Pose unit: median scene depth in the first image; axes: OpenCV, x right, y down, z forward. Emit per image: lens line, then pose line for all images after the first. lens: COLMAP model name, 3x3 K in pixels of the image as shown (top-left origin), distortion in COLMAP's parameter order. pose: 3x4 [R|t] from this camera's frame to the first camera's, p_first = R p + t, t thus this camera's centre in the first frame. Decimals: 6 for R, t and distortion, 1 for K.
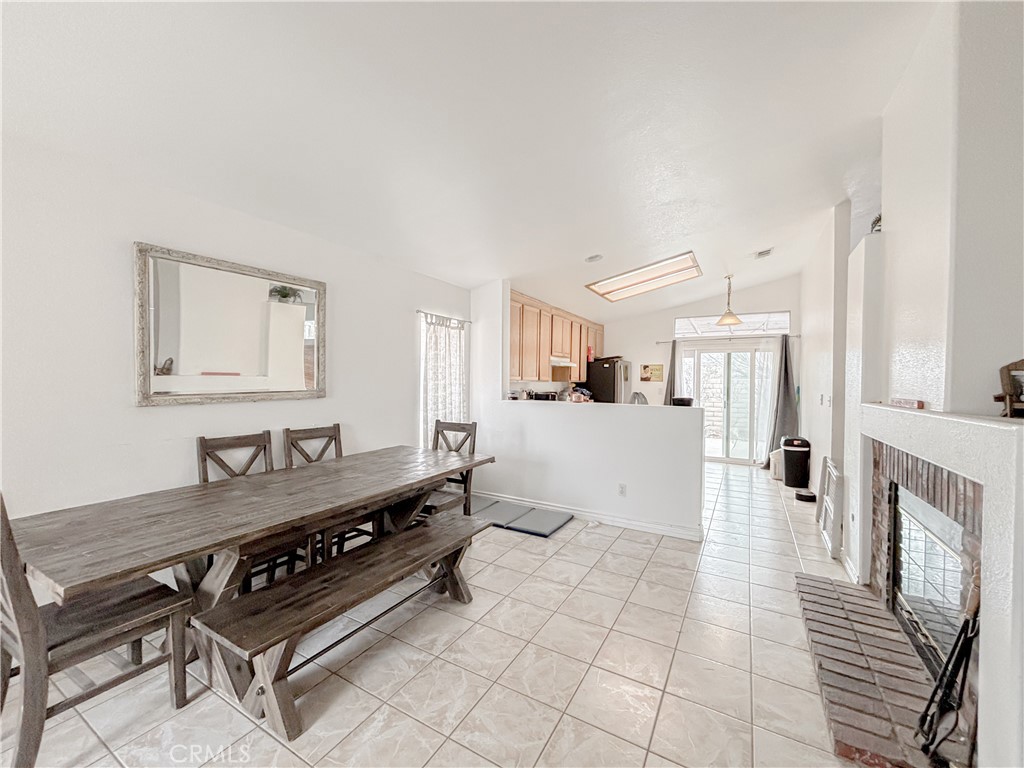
lens RADIAL K [[411.0, 0, 511.0], [0, 411.0, 384.6], [0, 0, 1]] dist [-0.001497, -0.000434]
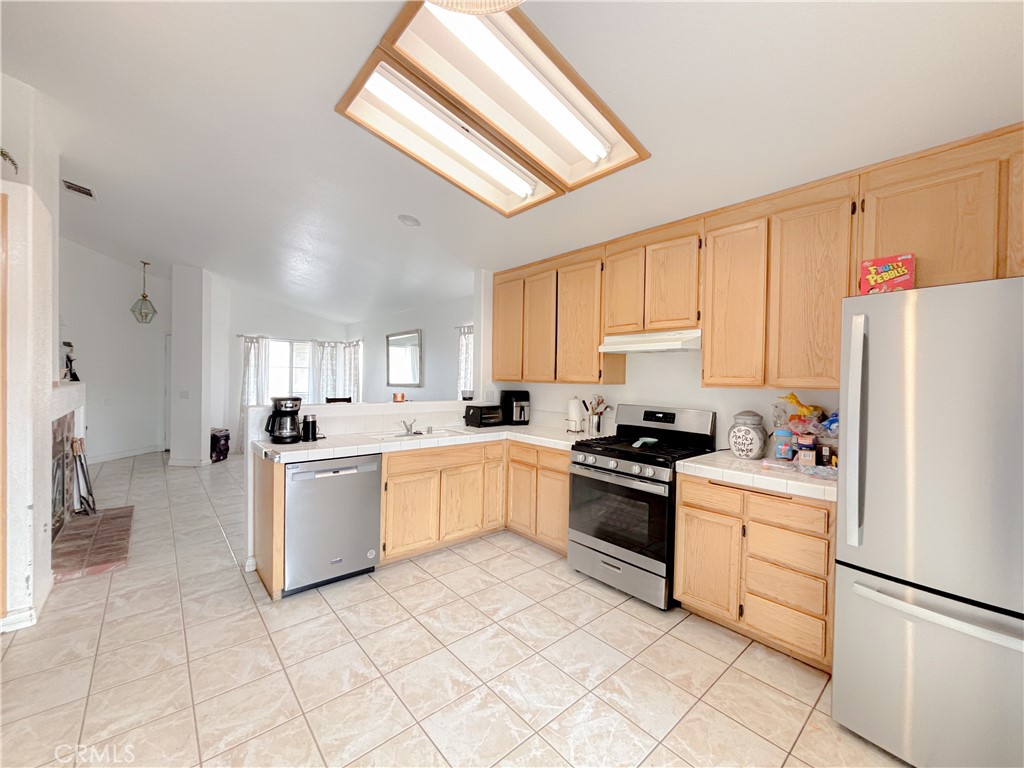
lens RADIAL K [[411.0, 0, 511.0], [0, 411.0, 384.6], [0, 0, 1]] dist [-0.001497, -0.000434]
pose [[-0.327515, -0.004411, -0.944836, 0.625059], [-0.036038, 0.999320, 0.007826, -0.005845], [0.944159, 0.036613, -0.327451, 1.027342]]
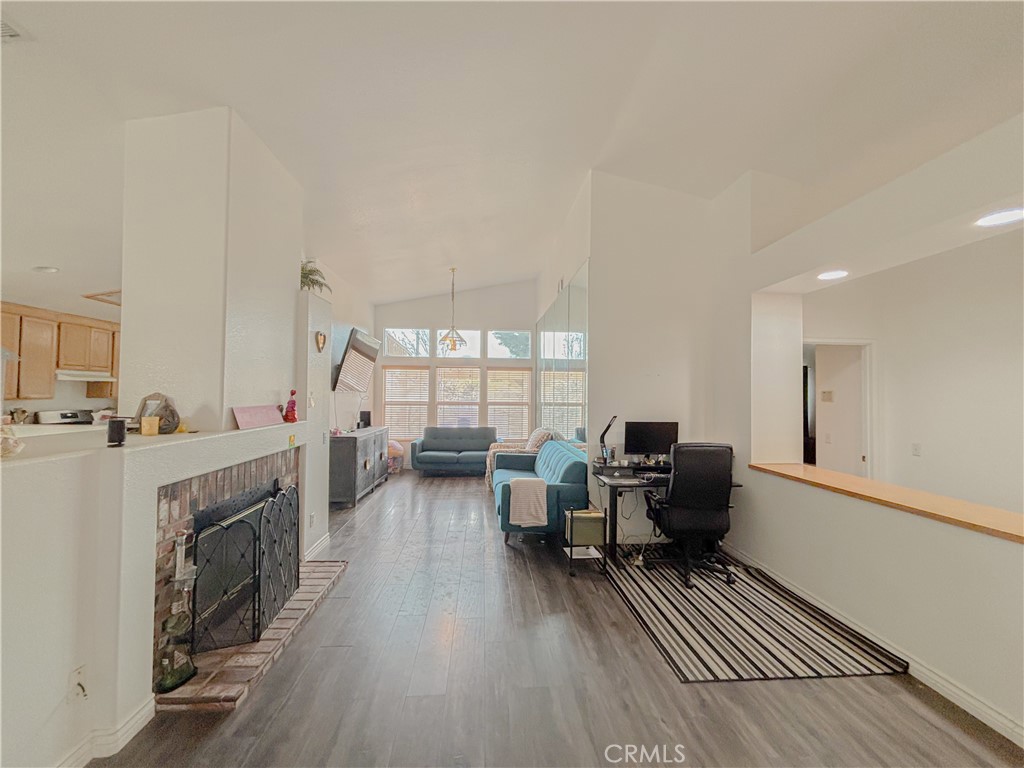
lens RADIAL K [[412.6, 0, 512.0], [0, 412.6, 384.0], [0, 0, 1]] dist [-0.000385, -0.000118]
pose [[0.828993, 0.005624, 0.559231, 0.396455], [0.008316, 0.999715, -0.022382, -0.011292], [-0.559198, 0.023205, 0.828709, -0.266204]]
